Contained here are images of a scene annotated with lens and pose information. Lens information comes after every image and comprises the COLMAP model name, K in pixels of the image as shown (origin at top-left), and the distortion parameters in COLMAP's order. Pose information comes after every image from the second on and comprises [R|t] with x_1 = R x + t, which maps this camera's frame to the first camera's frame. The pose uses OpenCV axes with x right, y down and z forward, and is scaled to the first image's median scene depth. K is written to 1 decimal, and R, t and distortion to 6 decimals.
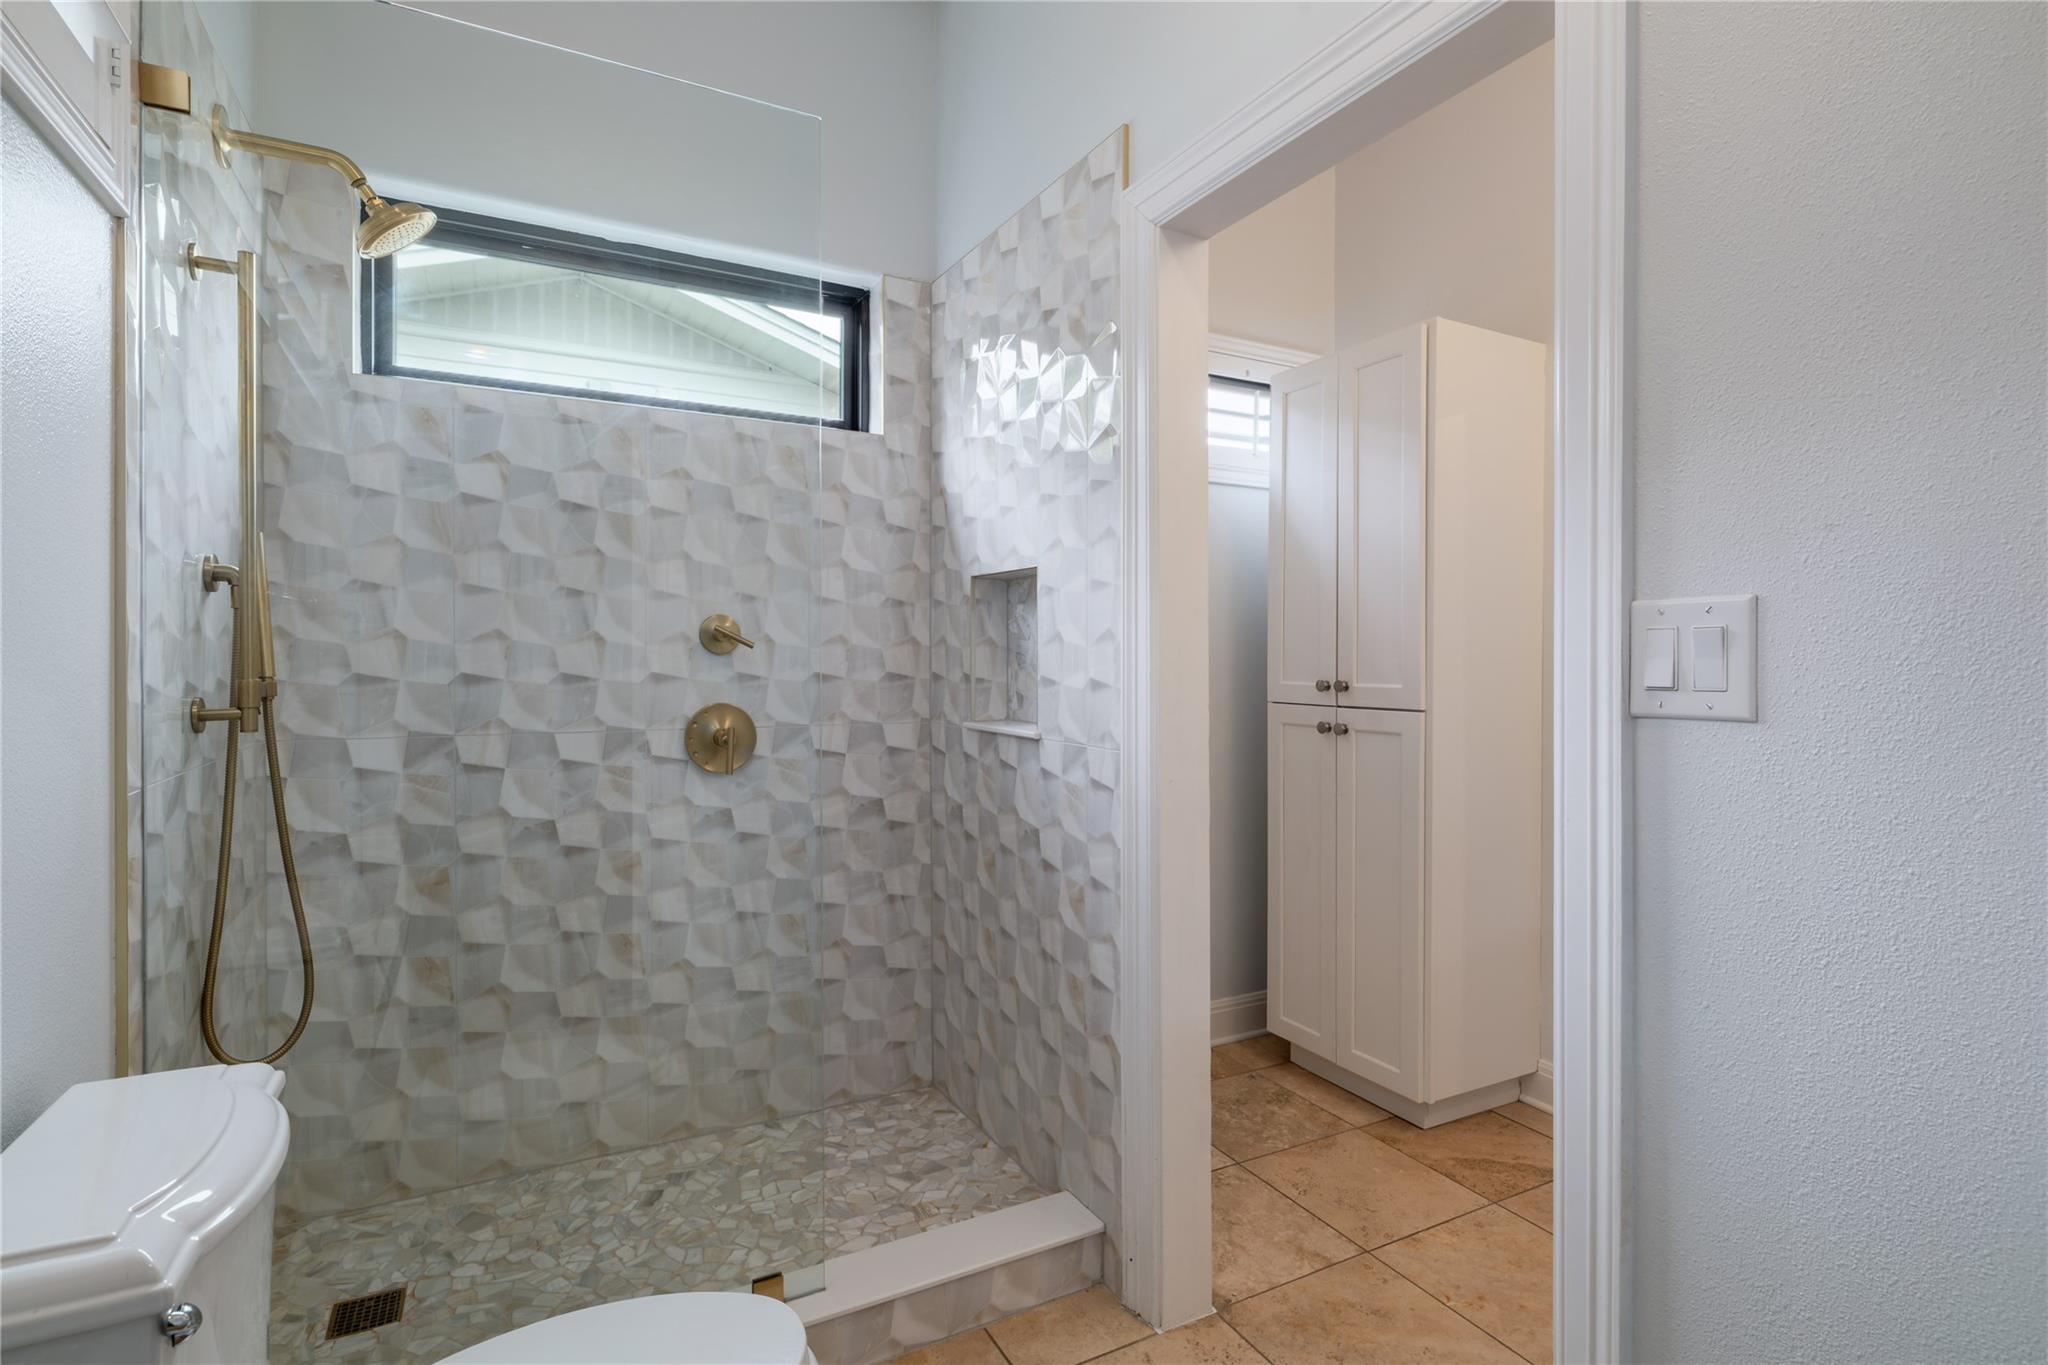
lens RADIAL K [[973.0, 0, 1022.2], [0, 973.0, 685.4], [0, 0, 1]] dist [0.001140, -0.001636]
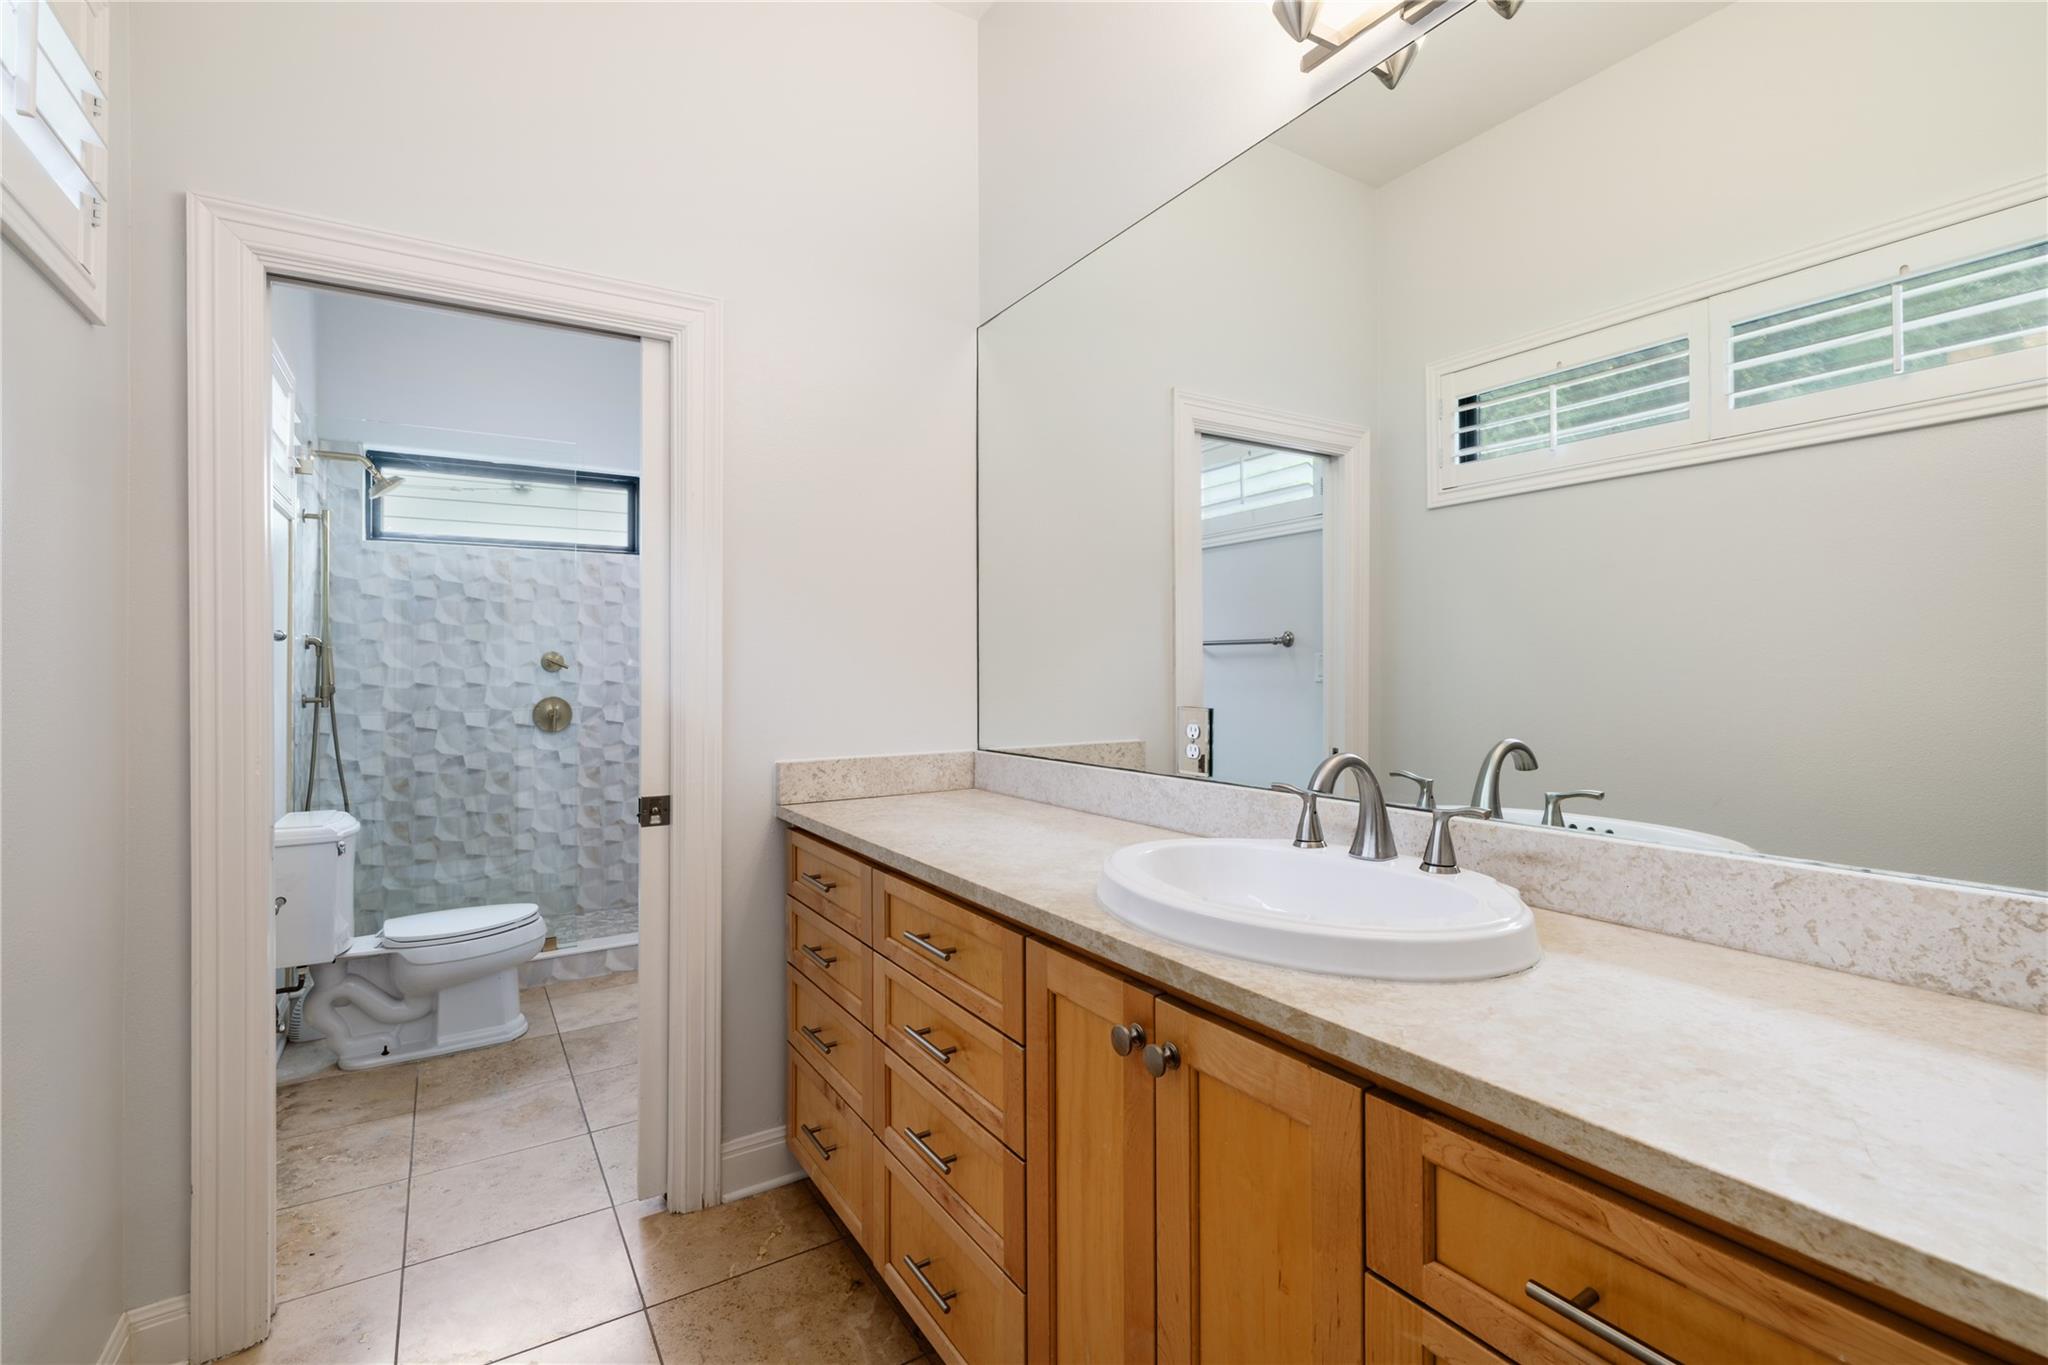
lens RADIAL K [[941.7, 0, 1023.5], [0, 941.7, 662.4], [0, 0, 1]] dist [0.004834, 0.000433]
pose [[0.998517, -0.014651, 0.052426, 0.571713], [0.016491, 0.999257, -0.034838, 0.032727], [-0.051877, 0.035651, 0.998017, -1.004302]]
